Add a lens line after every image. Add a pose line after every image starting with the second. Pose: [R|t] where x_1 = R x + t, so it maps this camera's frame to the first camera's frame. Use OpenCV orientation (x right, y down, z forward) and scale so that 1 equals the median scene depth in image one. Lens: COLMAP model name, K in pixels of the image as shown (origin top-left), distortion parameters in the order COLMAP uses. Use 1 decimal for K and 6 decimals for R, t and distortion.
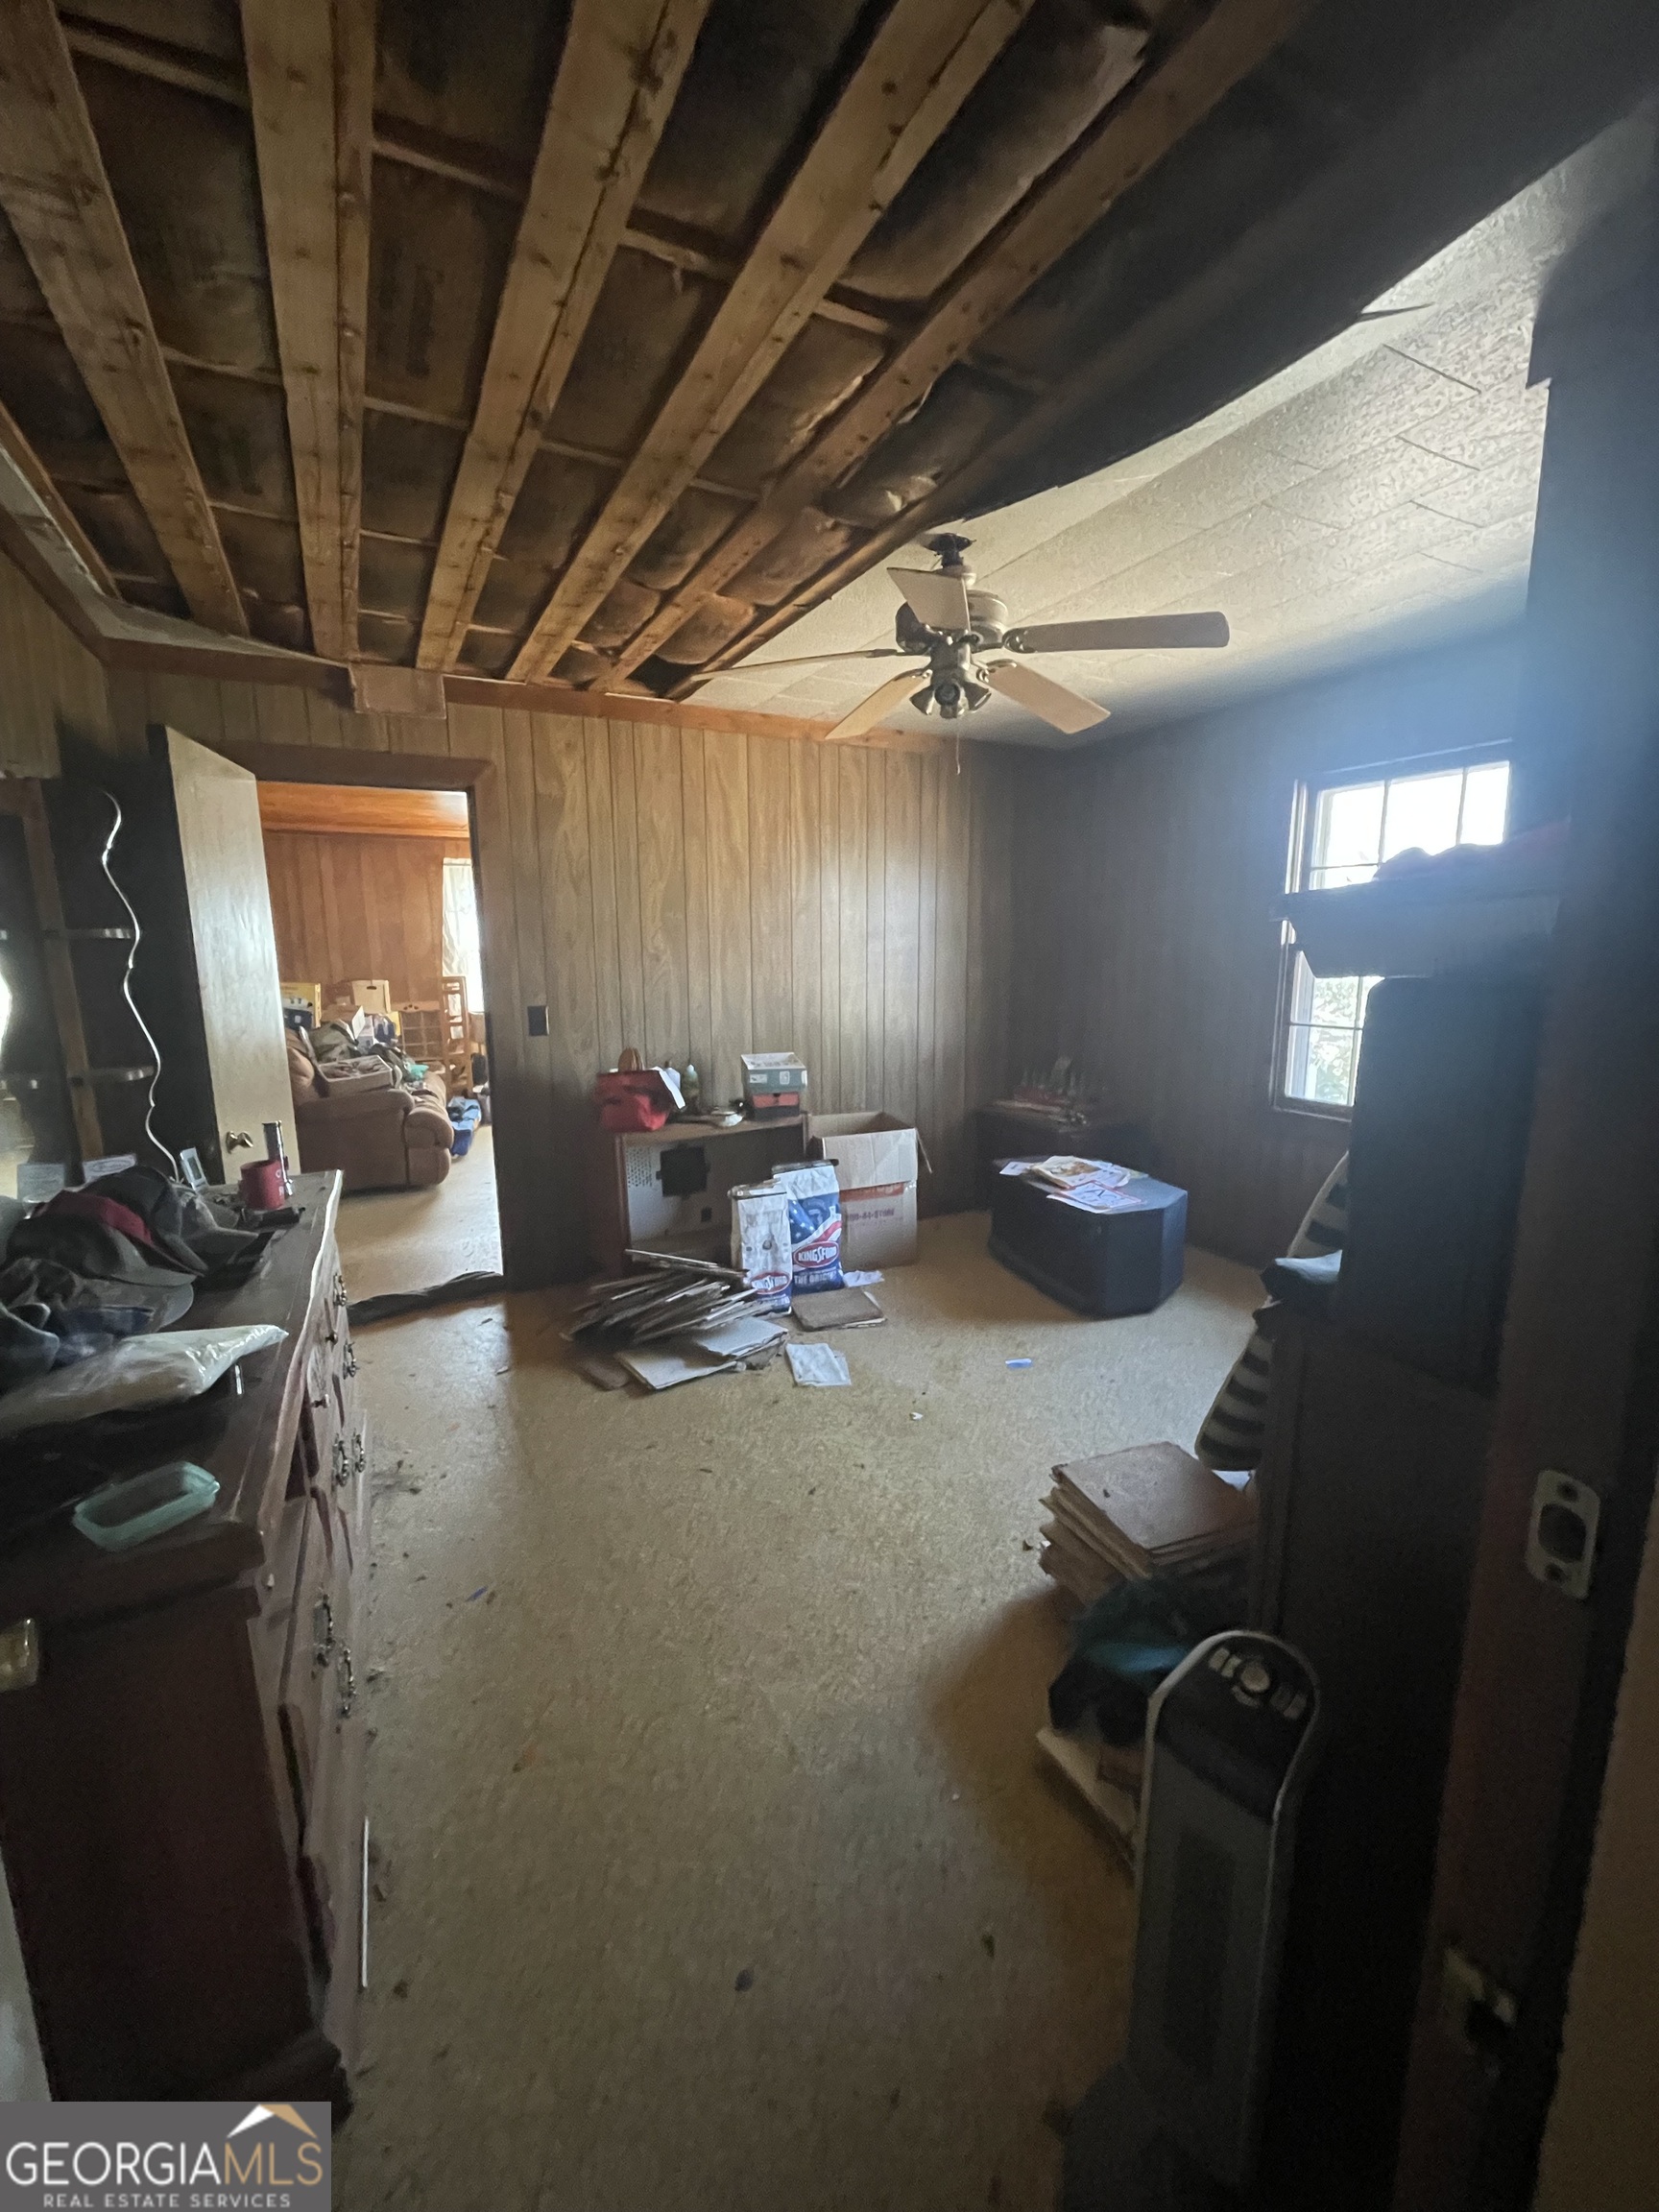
lens RADIAL K [[894.2, 0, 825.9], [0, 894.2, 1103.7], [0, 0, 1]] dist [-0.006191, 0.000131]
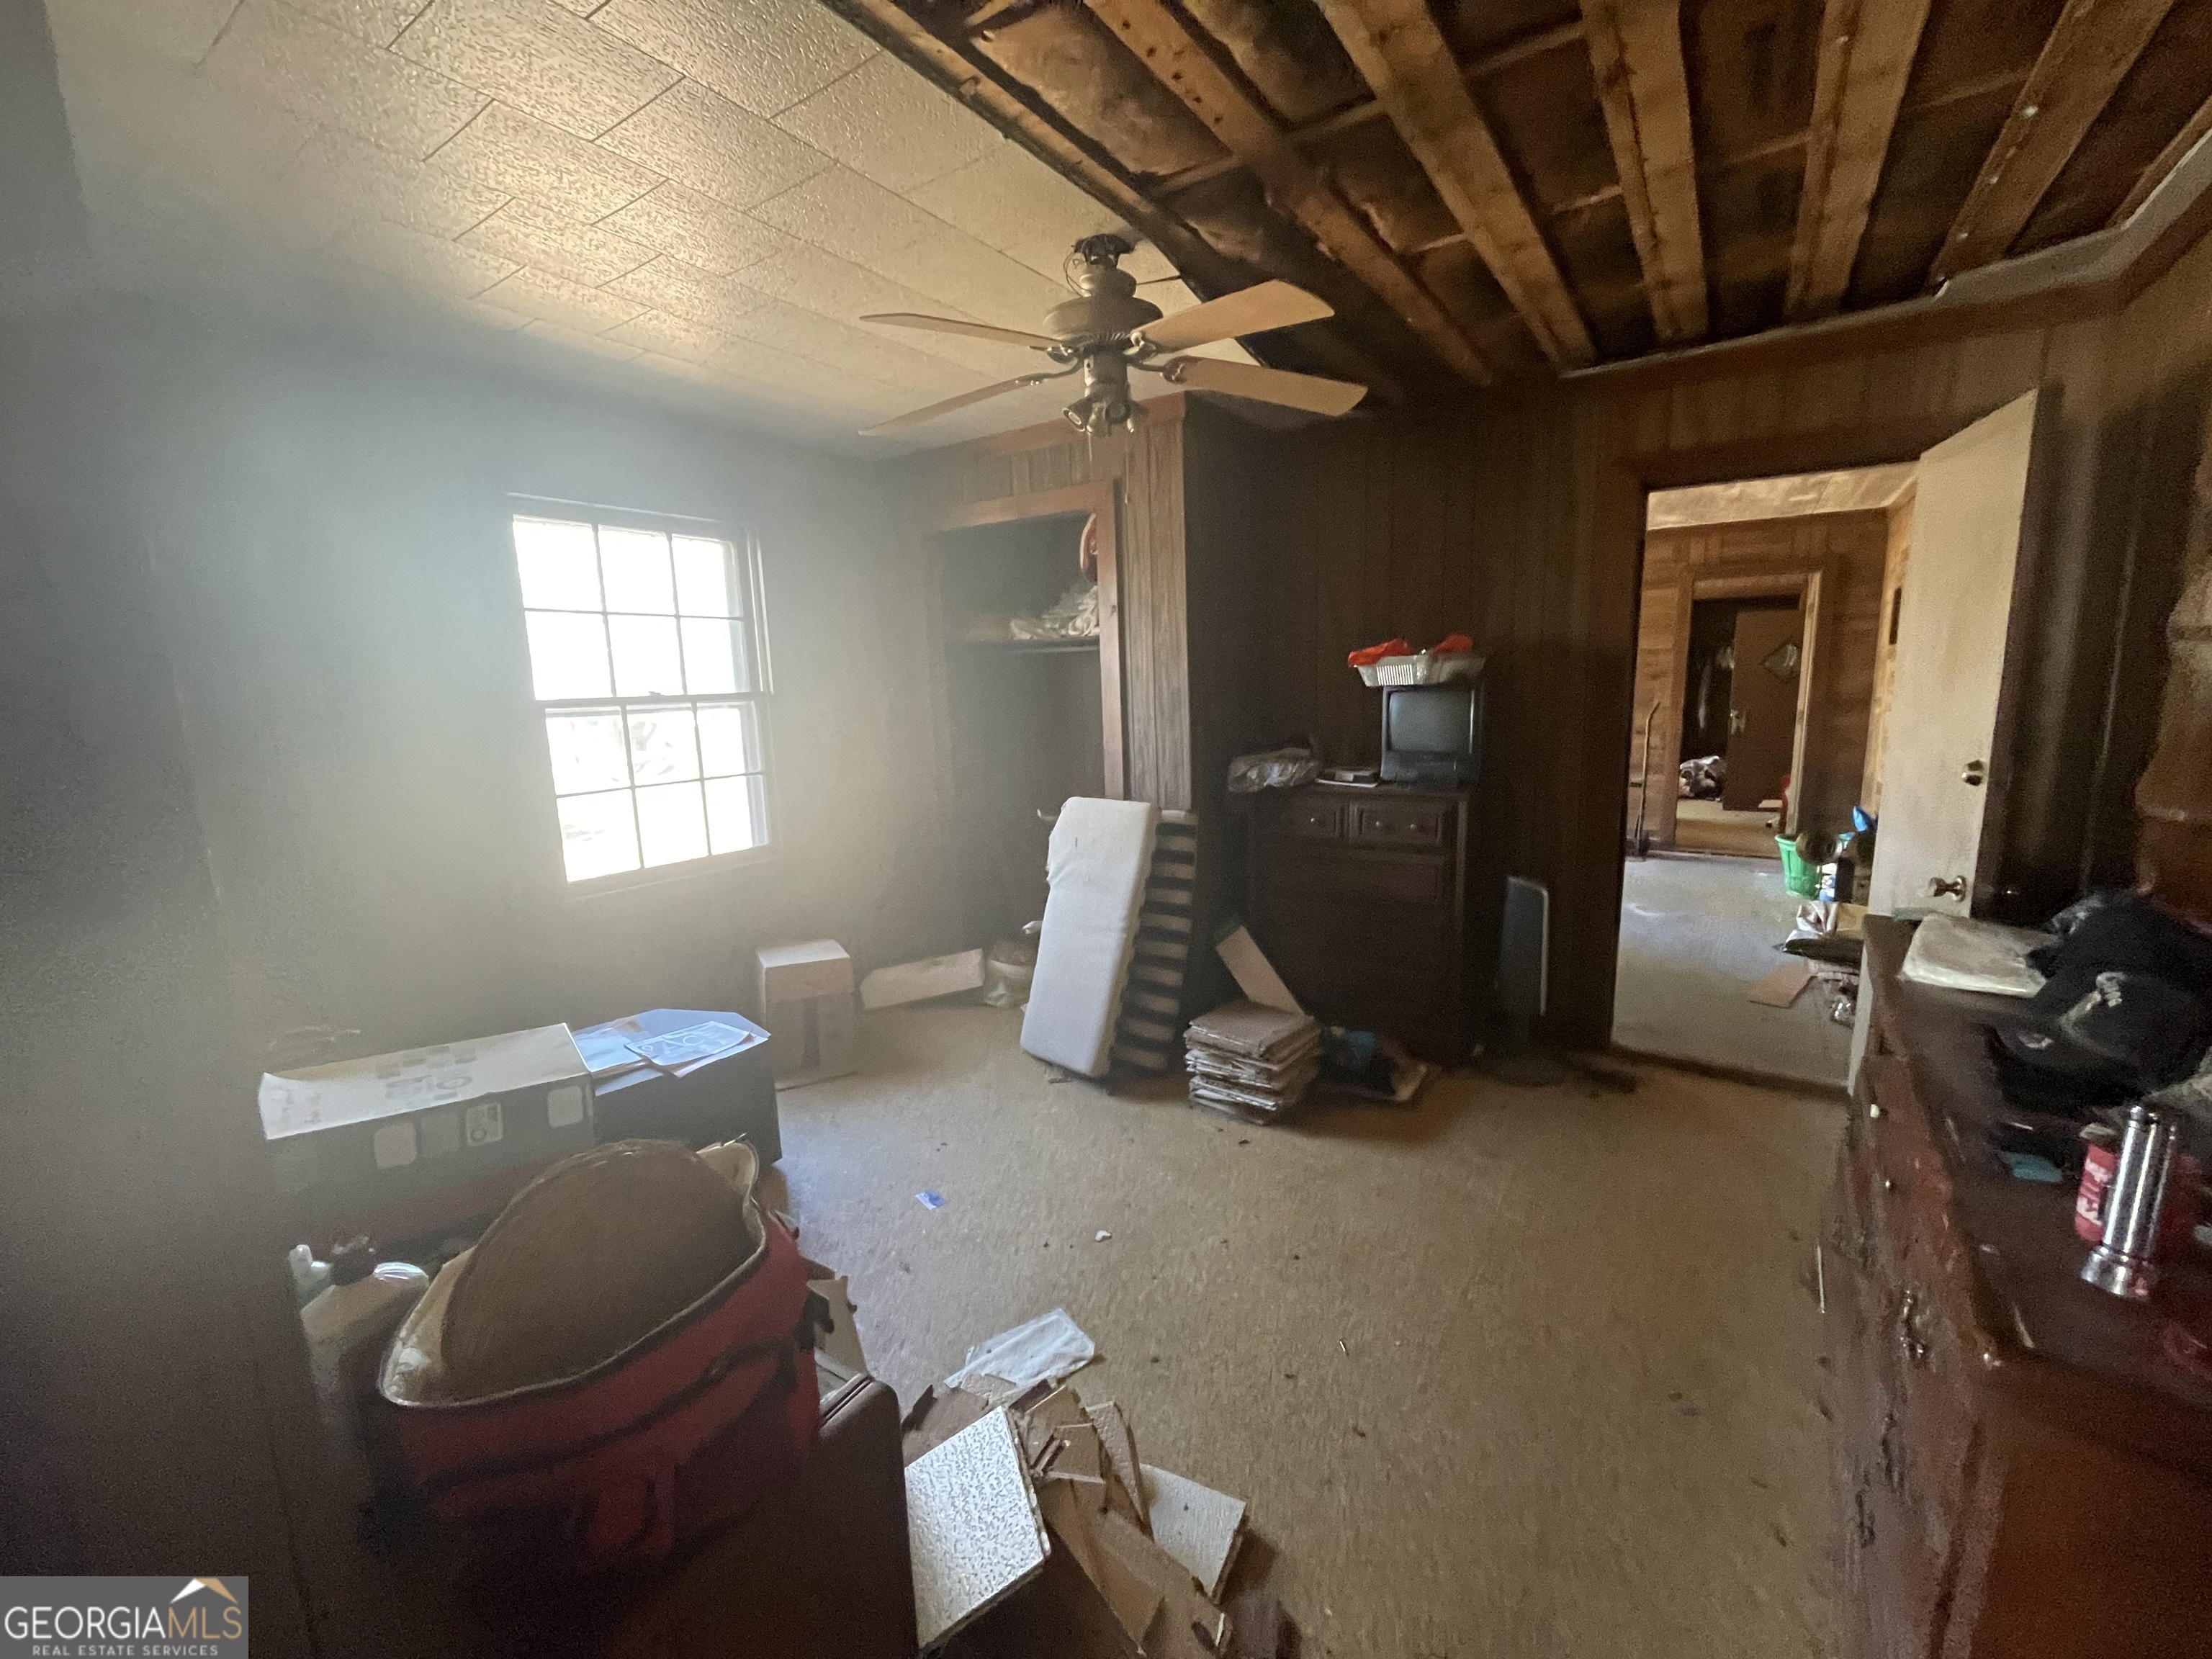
lens RADIAL K [[894.2, 0, 1102.6], [0, 894.2, 824.4], [0, 0, 1]] dist [-0.006191, 0.000131]
pose [[-0.456617, -0.126818, 0.880578, -0.495560], [0.189387, 0.953246, 0.235488, -0.185519], [-0.869272, 0.274298, -0.411250, 1.028518]]
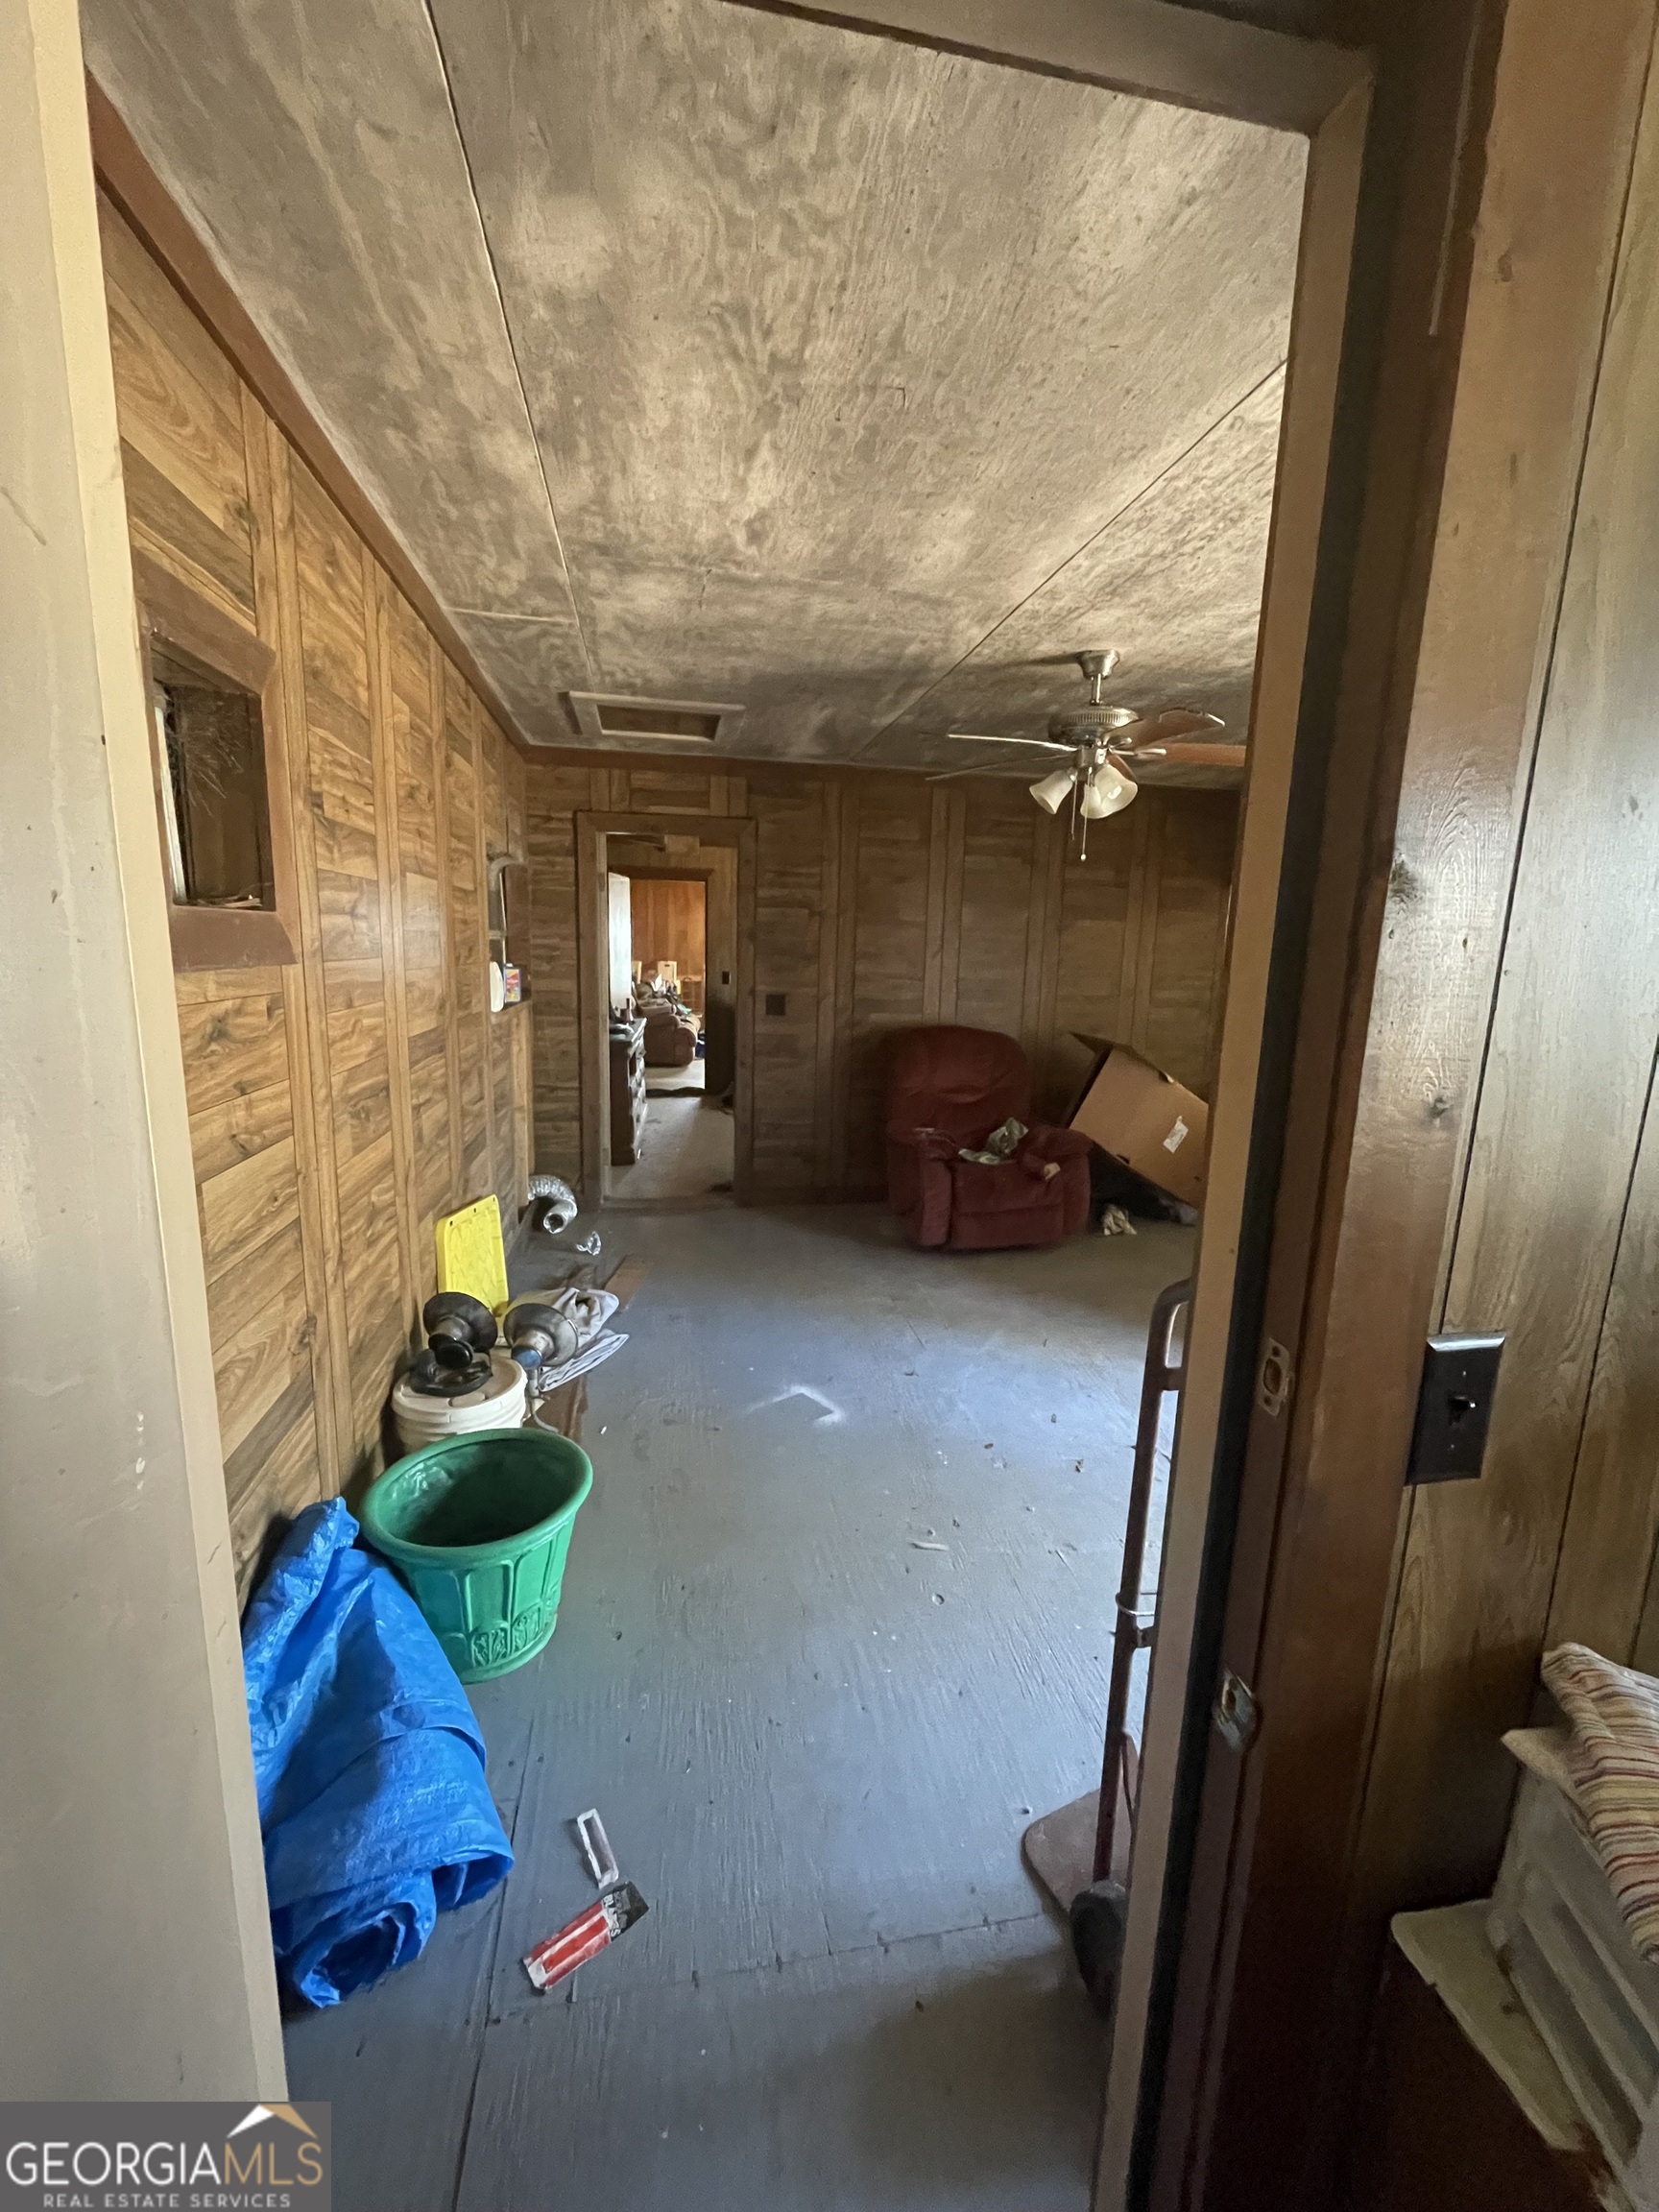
lens RADIAL K [[894.2, 0, 825.1], [0, 894.2, 1106.7], [0, 0, 1]] dist [-0.006191, 0.000131]
pose [[0.953087, 0.087259, -0.289847, 0.695054], [-0.087564, 0.996087, 0.011942, 0.212784], [0.289755, 0.013998, 0.956998, -1.273498]]
